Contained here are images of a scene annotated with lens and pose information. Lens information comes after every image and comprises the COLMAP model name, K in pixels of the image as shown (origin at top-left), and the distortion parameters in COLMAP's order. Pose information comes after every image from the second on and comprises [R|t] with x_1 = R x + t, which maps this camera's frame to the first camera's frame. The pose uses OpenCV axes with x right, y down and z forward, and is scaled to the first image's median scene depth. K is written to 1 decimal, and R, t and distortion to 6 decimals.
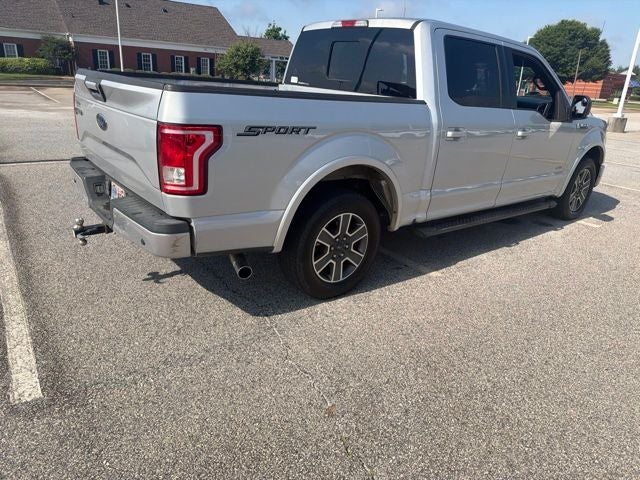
lens RADIAL K [[449.4, 0, 326.0], [0, 449.4, 240.2], [0, 0, 1]] dist [0.033670, -0.037750]
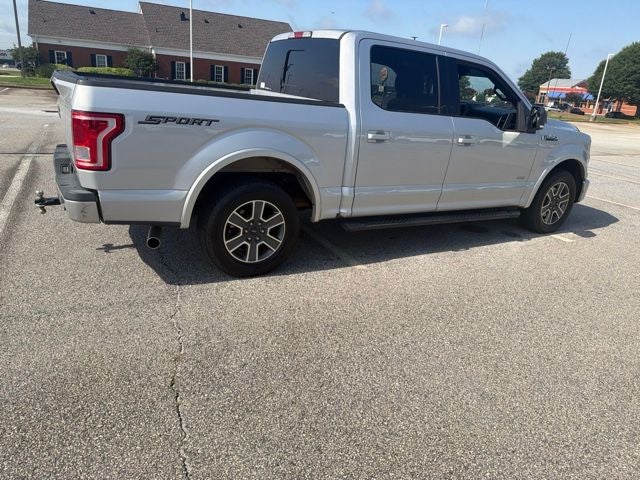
lens RADIAL K [[449.3, 0, 319.5], [0, 449.3, 240.6], [0, 0, 1]] dist [0.033924, -0.037230]
pose [[0.986733, 0.070656, -0.146173, 0.348978], [-0.074641, 0.996969, -0.021953, 0.050824], [0.144179, 0.032573, 0.989015, -0.078379]]
